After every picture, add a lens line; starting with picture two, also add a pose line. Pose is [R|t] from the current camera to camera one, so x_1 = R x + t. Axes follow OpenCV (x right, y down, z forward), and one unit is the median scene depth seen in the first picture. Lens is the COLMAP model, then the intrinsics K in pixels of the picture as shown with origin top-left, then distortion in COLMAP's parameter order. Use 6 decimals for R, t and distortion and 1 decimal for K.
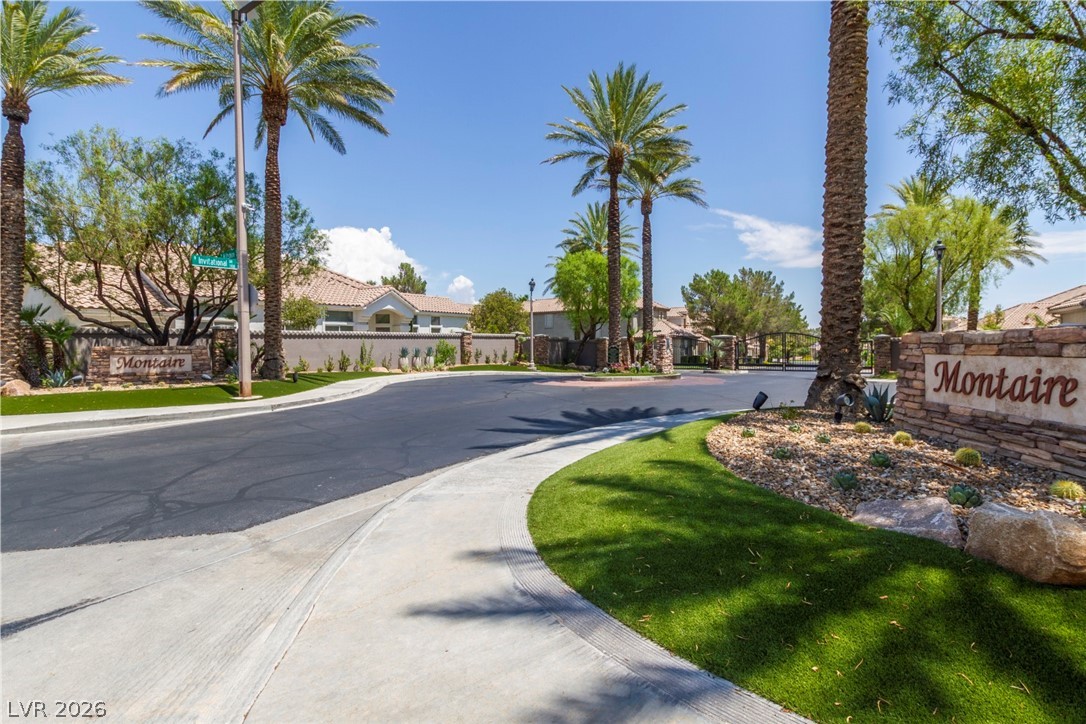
lens RADIAL K [[514.2, 0, 543.0], [0, 514.2, 362.0], [0, 0, 1]] dist [0.003127, -0.000127]
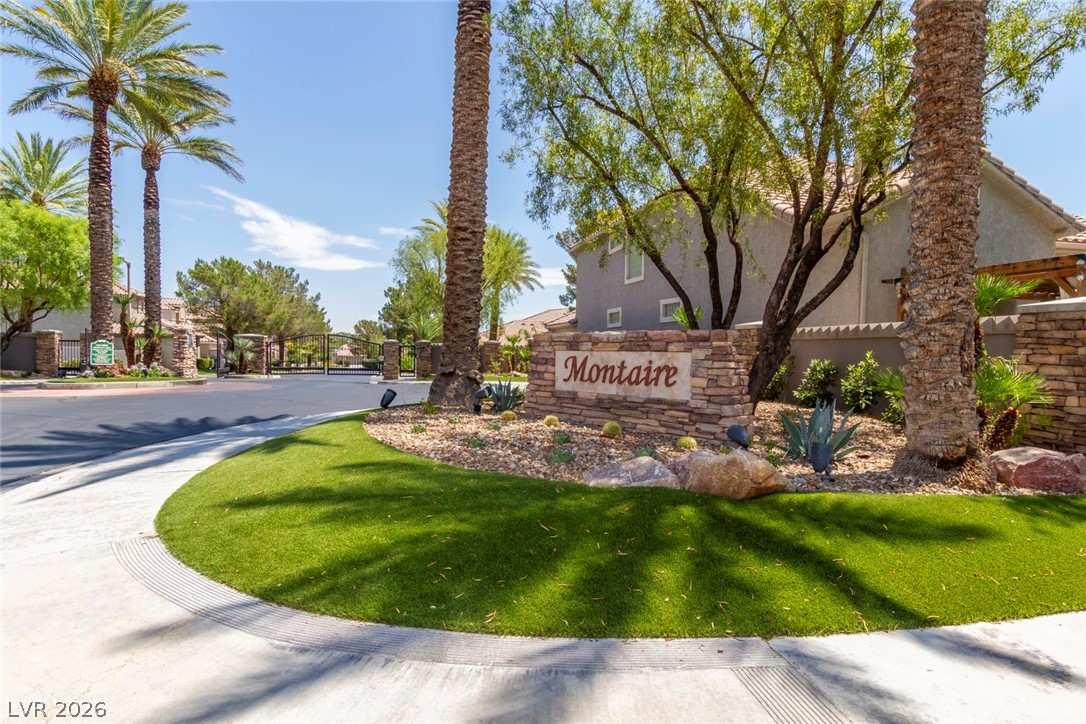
lens RADIAL K [[569.2, 0, 509.3], [0, 569.2, 381.2], [0, 0, 1]] dist [0.004792, 0.000375]
pose [[0.696485, -0.005466, 0.717550, -0.204144], [-0.011177, 0.999767, 0.018465, 0.023573], [-0.717484, -0.020880, 0.696262, 0.113038]]
